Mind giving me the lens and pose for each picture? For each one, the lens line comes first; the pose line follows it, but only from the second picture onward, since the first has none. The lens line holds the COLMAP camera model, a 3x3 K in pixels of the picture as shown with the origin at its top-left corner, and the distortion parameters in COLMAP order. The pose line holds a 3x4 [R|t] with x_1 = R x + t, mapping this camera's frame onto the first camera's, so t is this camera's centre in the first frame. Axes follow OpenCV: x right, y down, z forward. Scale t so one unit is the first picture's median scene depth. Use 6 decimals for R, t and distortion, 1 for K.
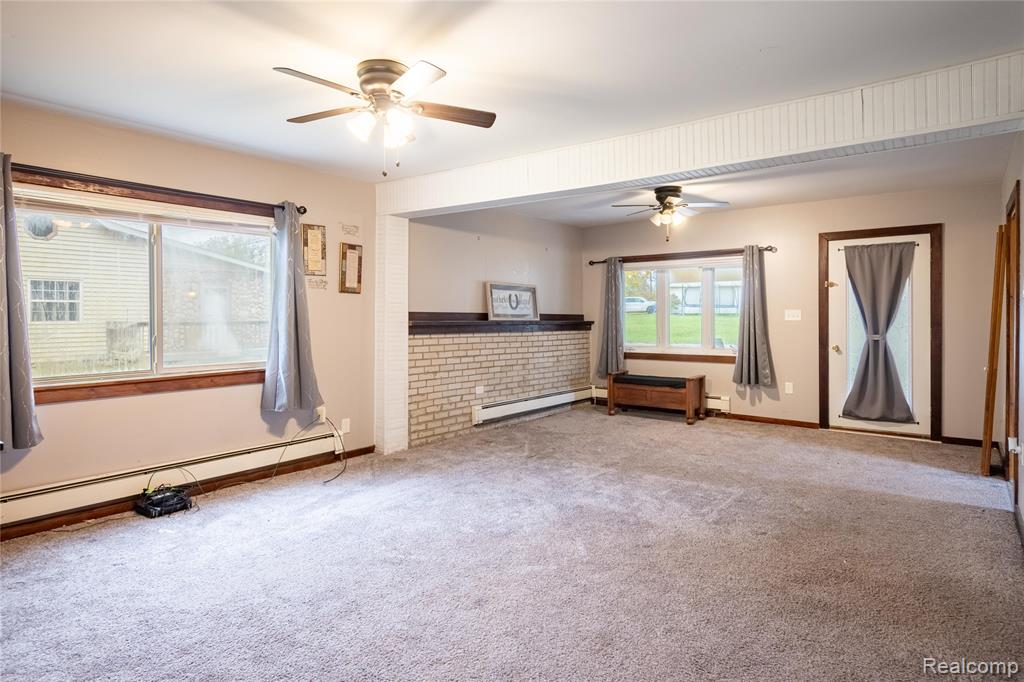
lens RADIAL K [[585.7, 0, 510.0], [0, 585.7, 318.3], [0, 0, 1]] dist [-0.002152, 0.000059]
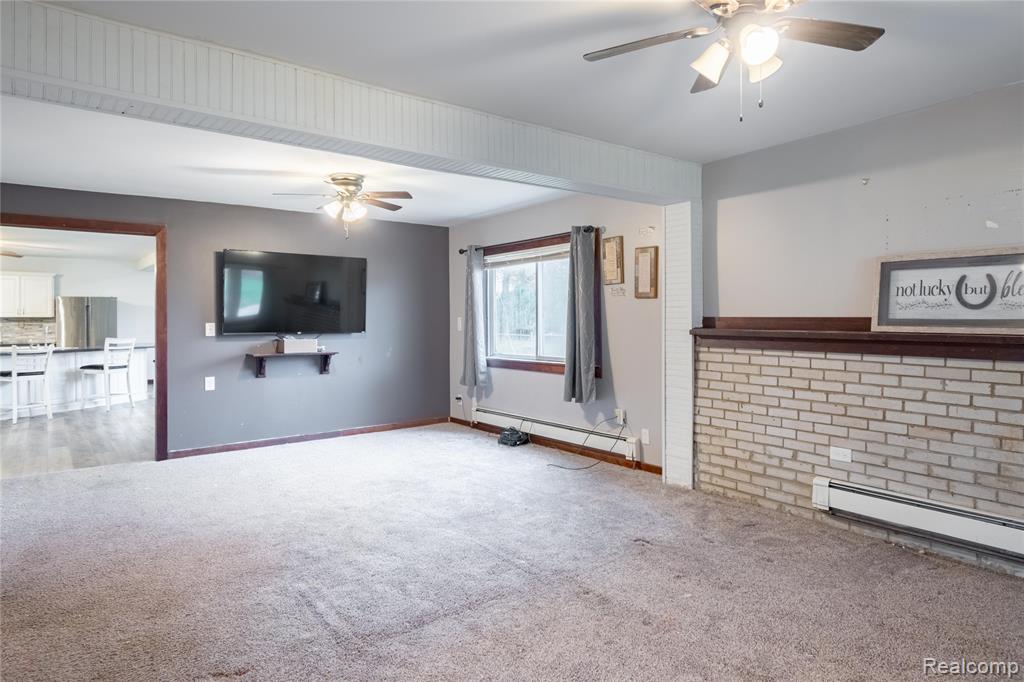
lens RADIAL K [[585.7, 0, 510.0], [0, 585.7, 318.3], [0, 0, 1]] dist [-0.002152, 0.000059]
pose [[-0.256489, -0.000466, -0.966547, 0.559255], [-0.000889, 1.000000, -0.000246, -0.007916], [0.966547, 0.000796, -0.256489, 0.815477]]
